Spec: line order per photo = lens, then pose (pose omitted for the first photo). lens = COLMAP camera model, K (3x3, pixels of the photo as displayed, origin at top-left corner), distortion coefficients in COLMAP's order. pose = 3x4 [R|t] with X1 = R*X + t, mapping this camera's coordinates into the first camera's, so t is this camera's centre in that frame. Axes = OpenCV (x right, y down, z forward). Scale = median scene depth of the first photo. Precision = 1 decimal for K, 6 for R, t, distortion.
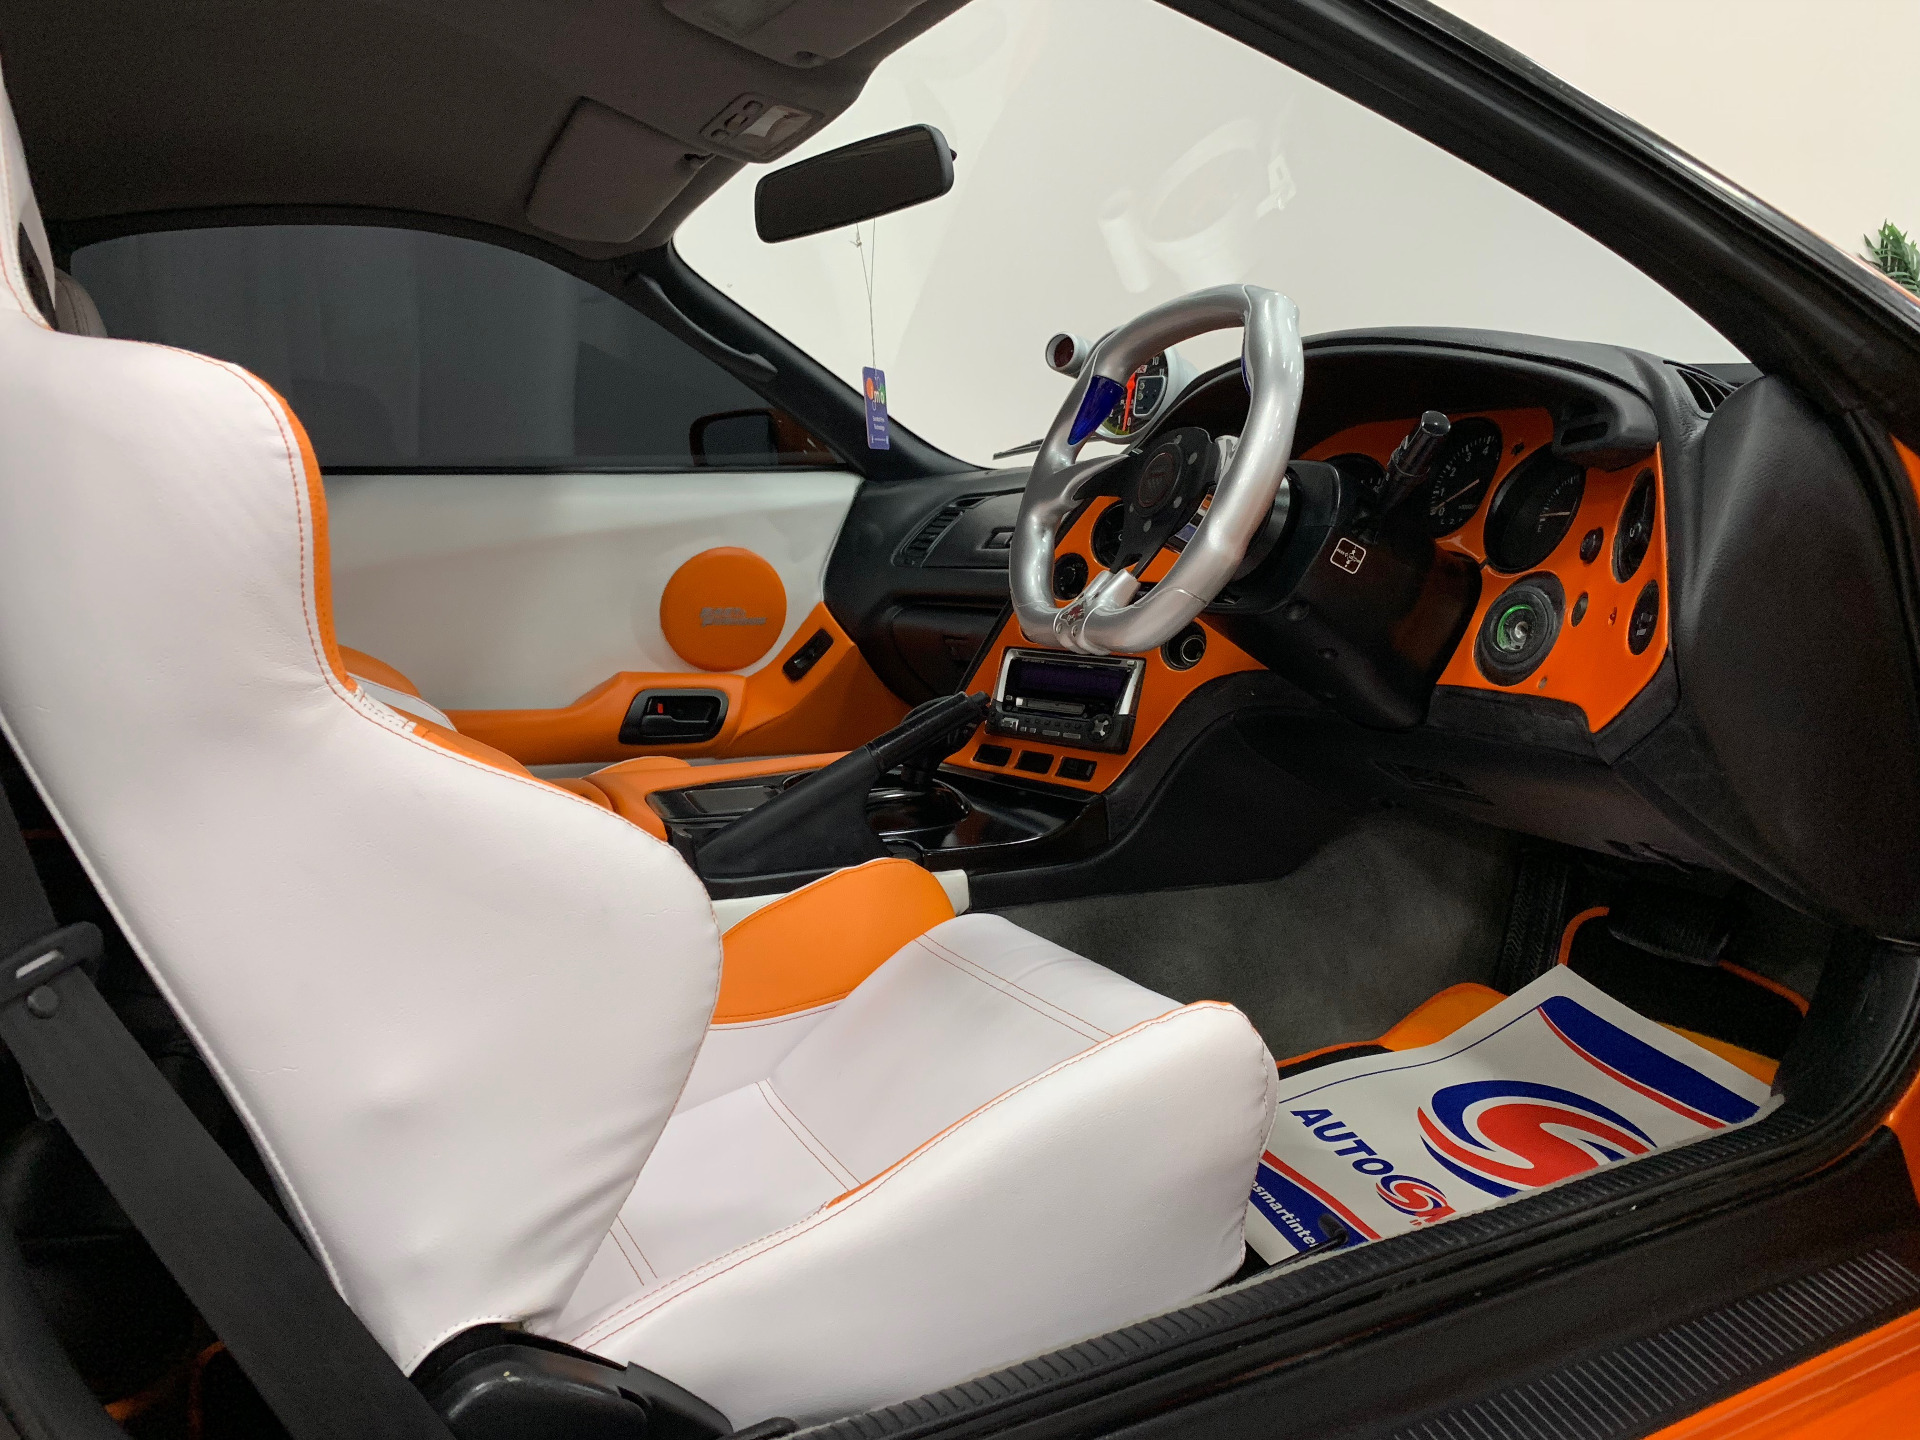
lens RADIAL K [[1476.0, 0, 958.4], [0, 1476.0, 720.7], [0, 0, 1]] dist [-0.008553, -0.003710]
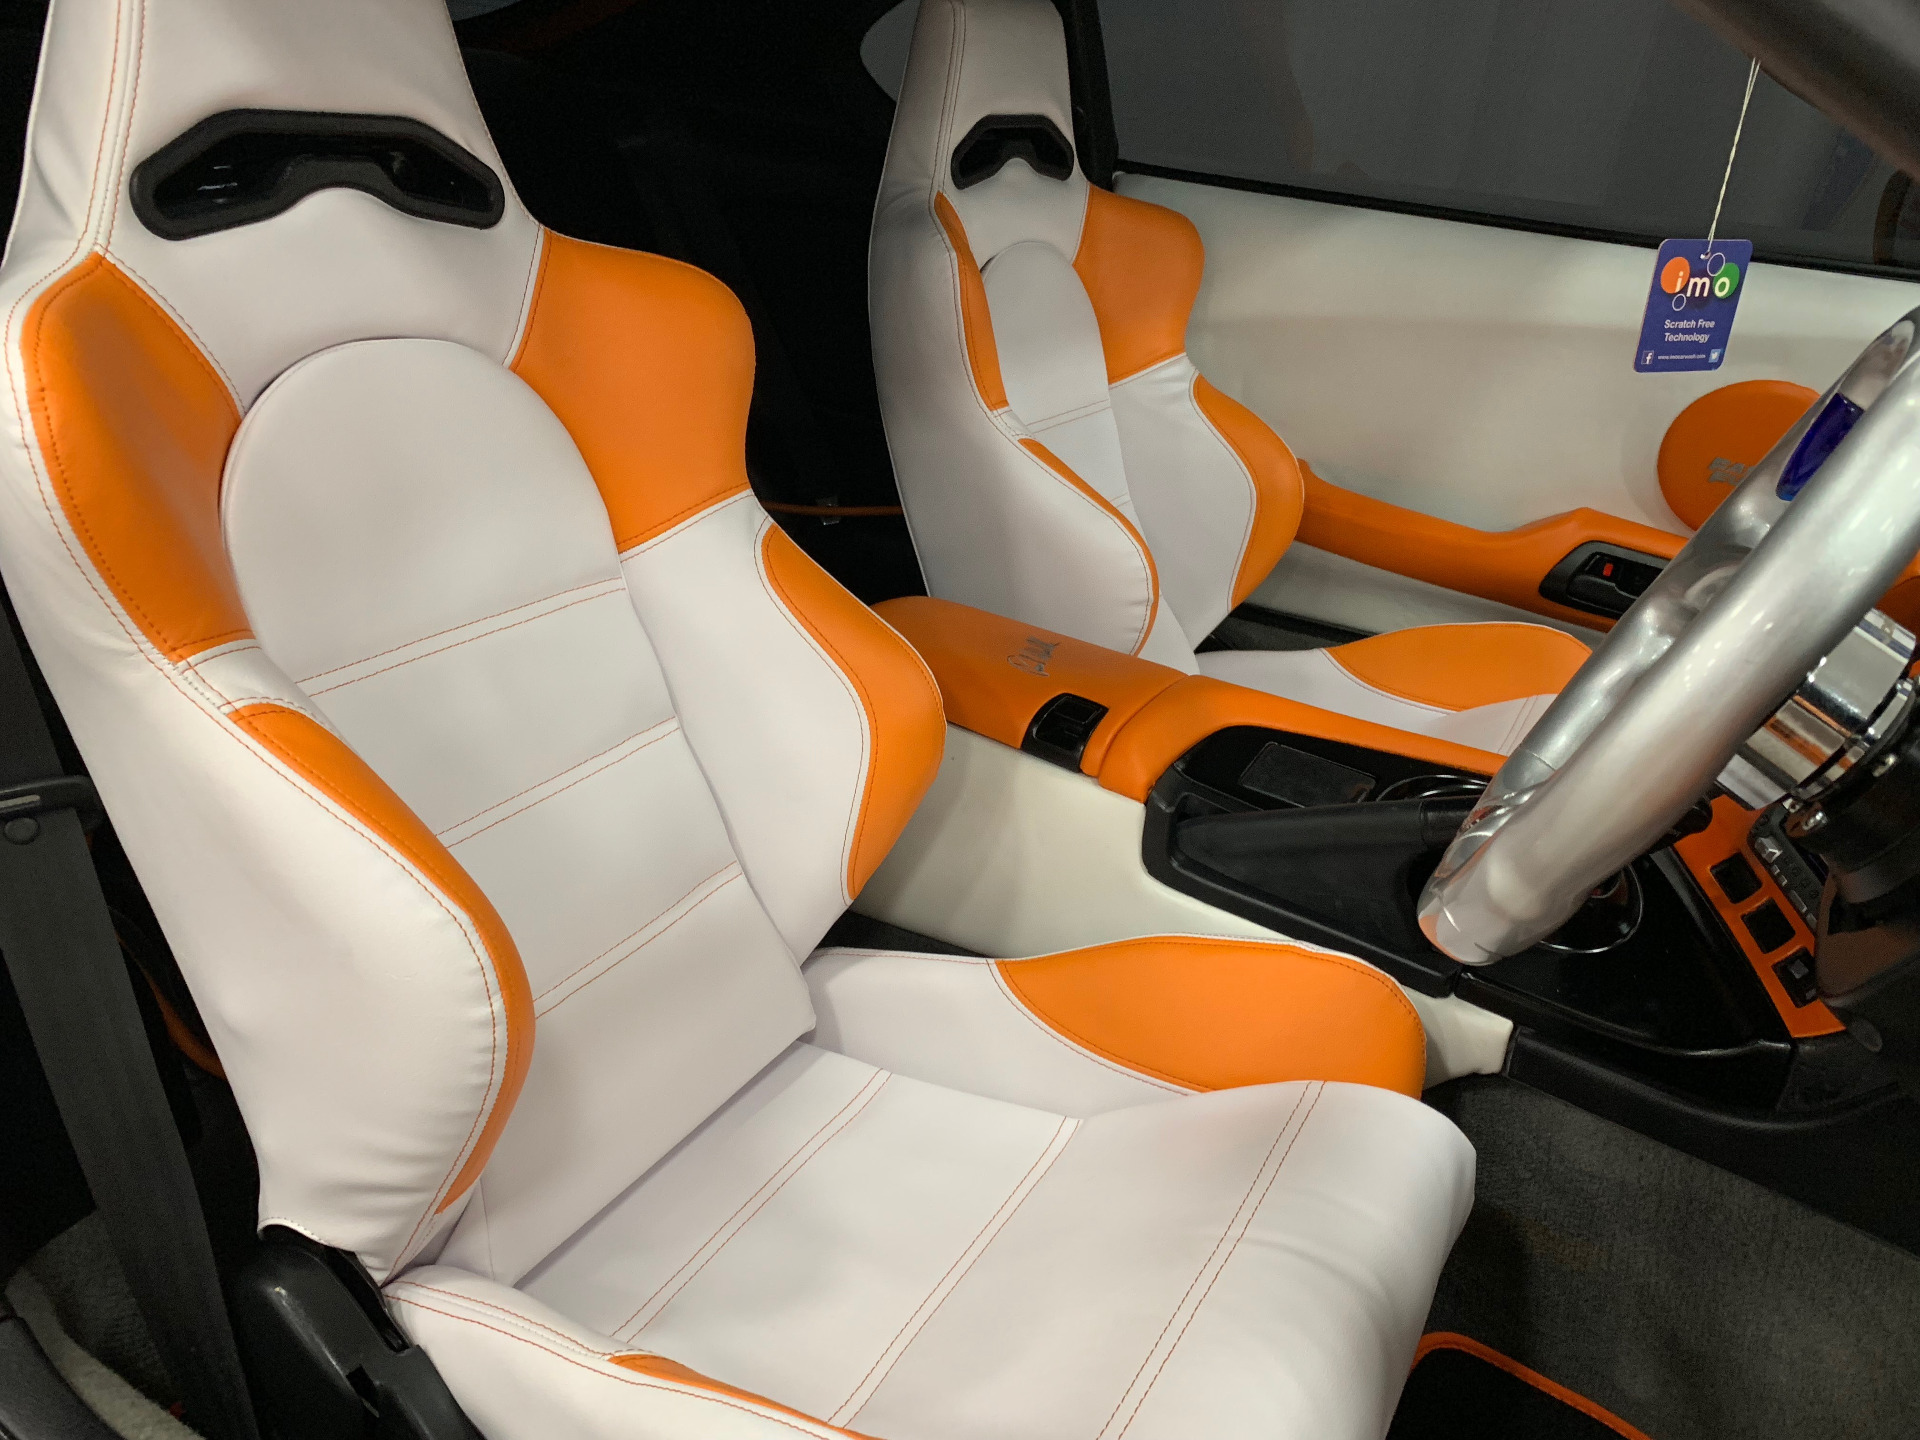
lens RADIAL K [[1476.0, 0, 959.6], [0, 1476.0, 719.7], [0, 0, 1]] dist [-0.008553, -0.003710]
pose [[0.551803, 0.420263, -0.720342, 0.270684], [-0.211022, 0.905998, 0.366930, -0.203600], [0.806835, -0.050465, 0.588617, 0.368986]]
